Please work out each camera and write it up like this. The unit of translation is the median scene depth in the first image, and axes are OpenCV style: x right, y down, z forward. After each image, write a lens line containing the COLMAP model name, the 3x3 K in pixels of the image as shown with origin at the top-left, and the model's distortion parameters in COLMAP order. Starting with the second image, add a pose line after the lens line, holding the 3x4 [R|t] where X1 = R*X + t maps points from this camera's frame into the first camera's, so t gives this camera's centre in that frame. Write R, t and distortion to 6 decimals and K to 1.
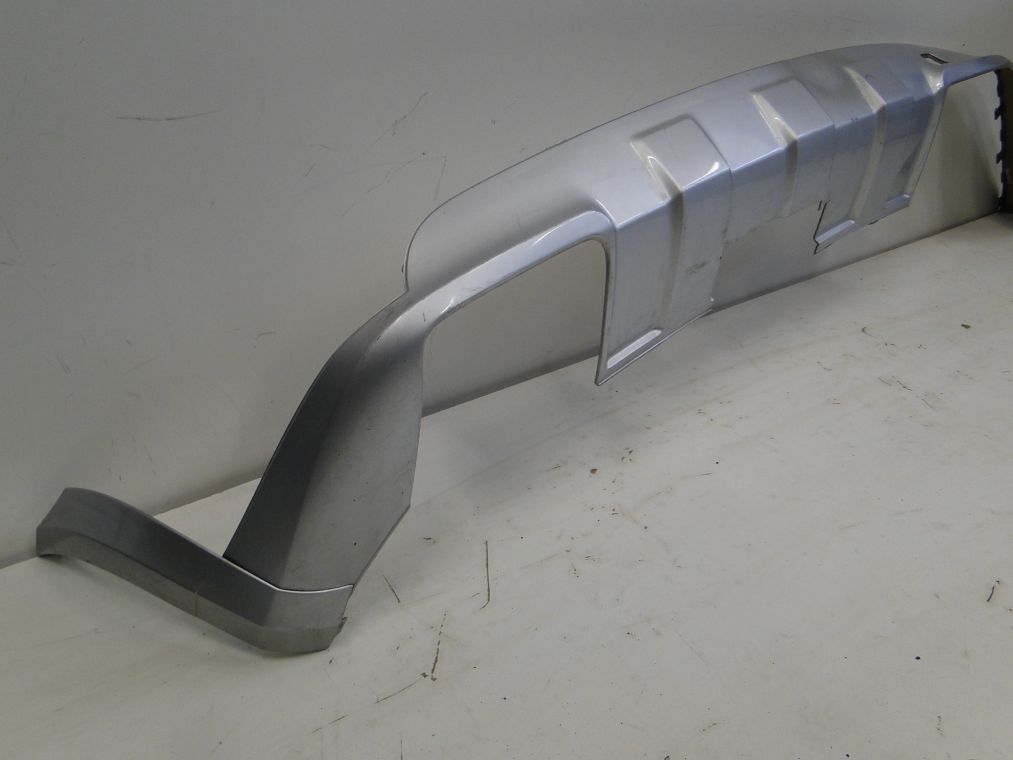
lens RADIAL K [[831.5, 0, 503.0], [0, 831.5, 385.2], [0, 0, 1]] dist [-0.001438, -0.008893]
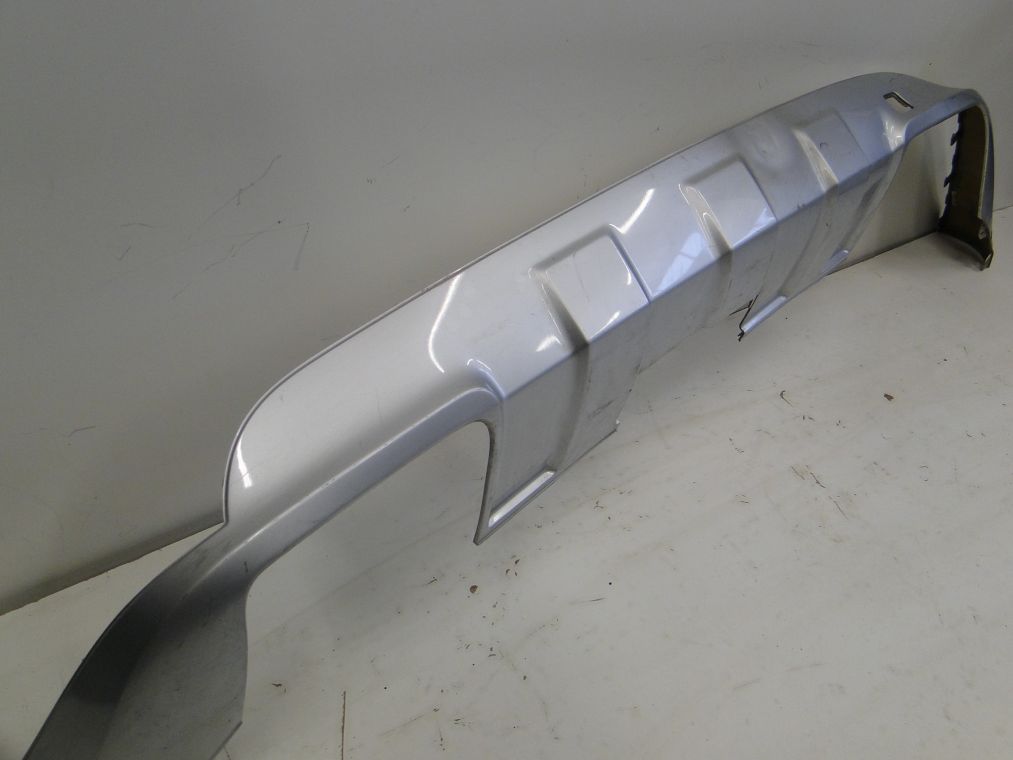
lens RADIAL K [[833.6, 0, 506.5], [0, 833.6, 380.0], [0, 0, 1]] dist [0.000149, -0.006755]
pose [[0.993397, 0.036048, 0.108913, 0.041139], [-0.055391, 0.982075, 0.180168, -0.297041], [-0.100466, -0.185011, 0.977588, 0.175687]]
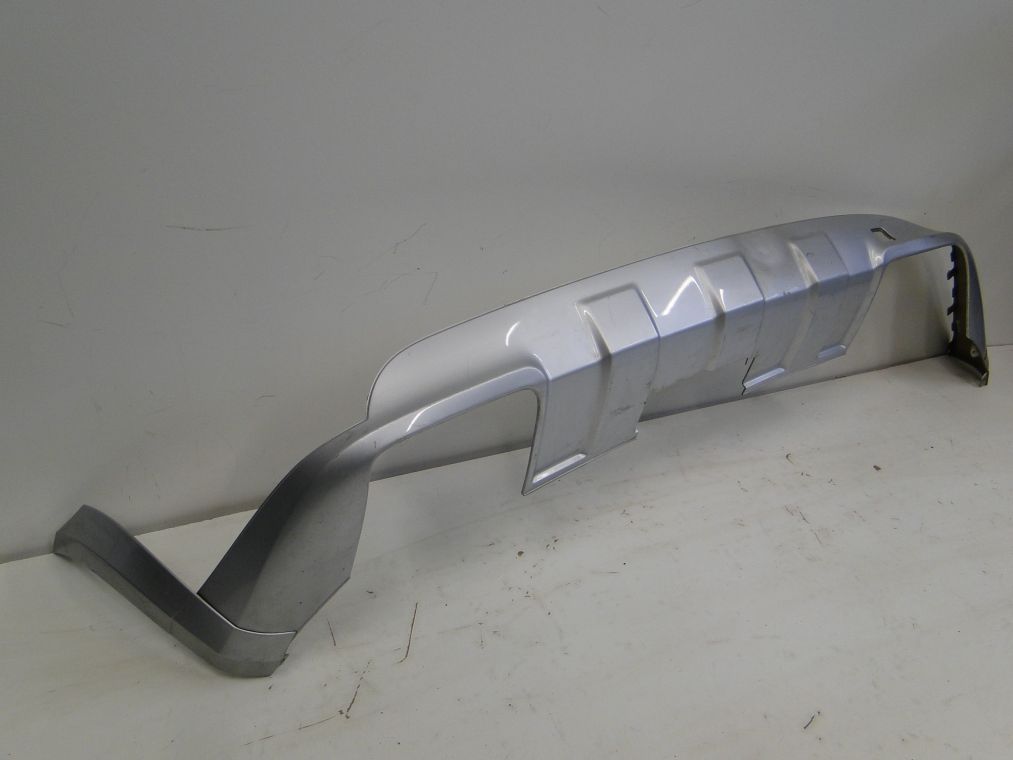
lens RADIAL K [[833.6, 0, 506.5], [0, 833.6, 380.0], [0, 0, 1]] dist [0.000149, -0.006755]
pose [[0.987720, 0.153438, -0.029441, 0.091837], [-0.152931, 0.988058, 0.018794, -0.170121], [0.031973, -0.014060, 0.999390, -0.194826]]
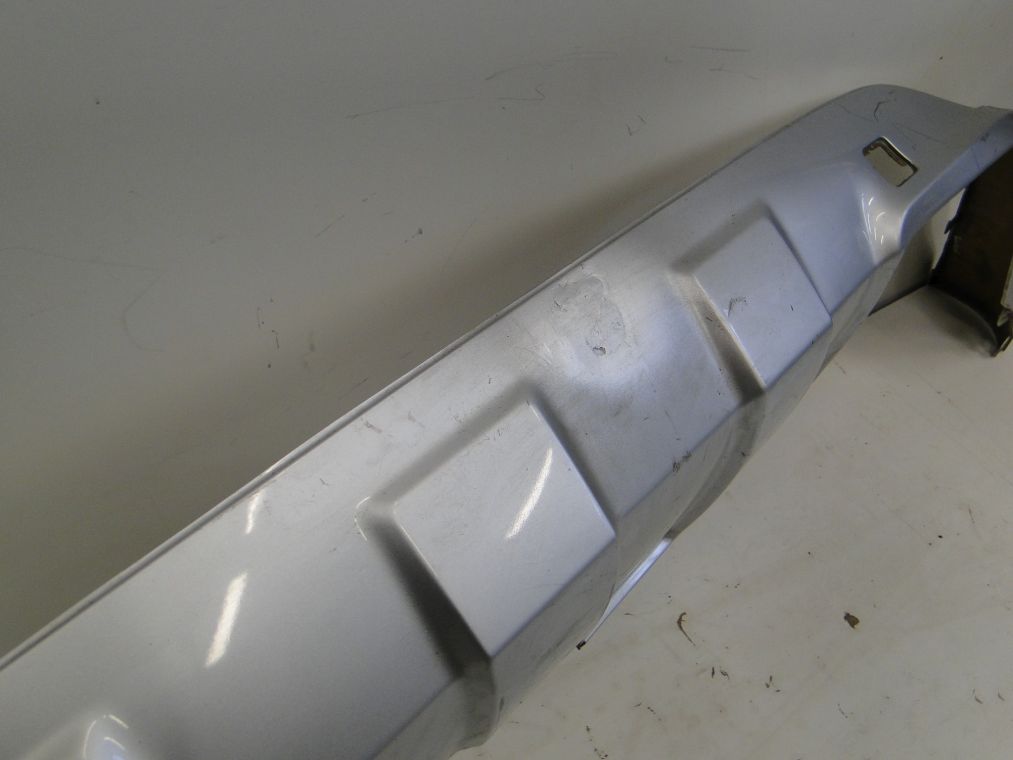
lens RADIAL K [[833.6, 0, 506.5], [0, 833.6, 380.0], [0, 0, 1]] dist [0.000149, -0.006755]
pose [[0.987627, 0.001927, 0.156811, 0.296322], [-0.048054, 0.955542, 0.290913, -0.488416], [-0.149279, -0.294849, 0.943811, 0.690807]]
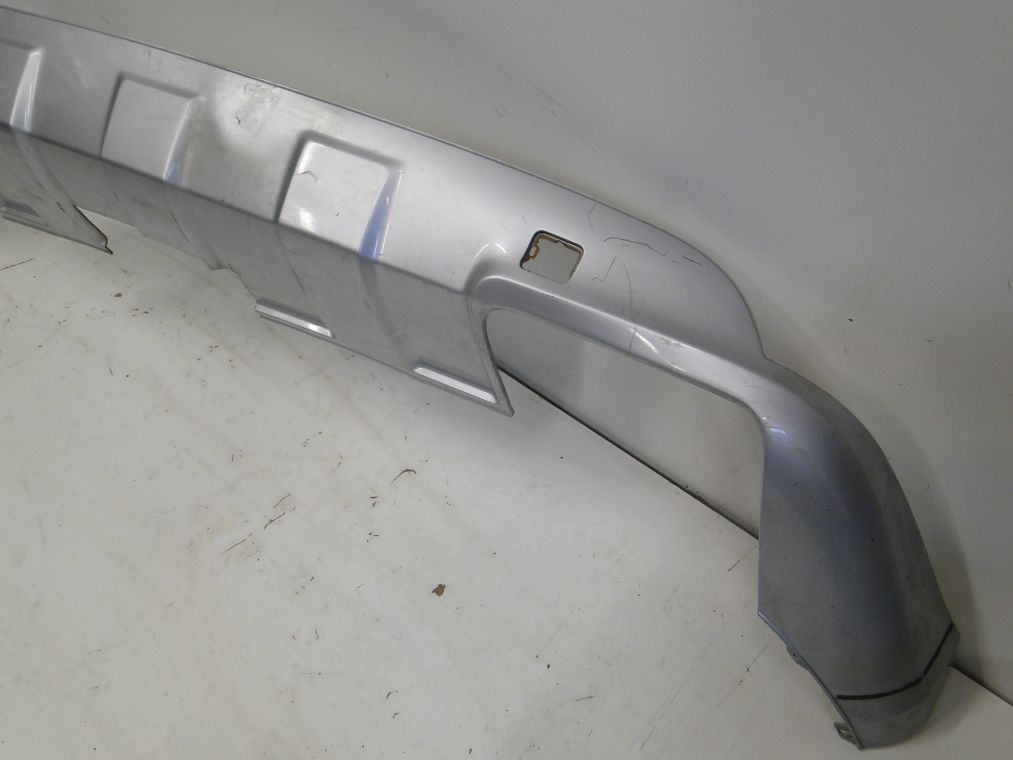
lens RADIAL K [[833.6, 0, 506.5], [0, 833.6, 380.0], [0, 0, 1]] dist [0.000149, -0.006755]
pose [[0.359371, 0.766745, -0.531934, 1.021239], [-0.464423, 0.641359, 0.610712, -0.778234], [0.809422, 0.027570, 0.586580, 0.822859]]
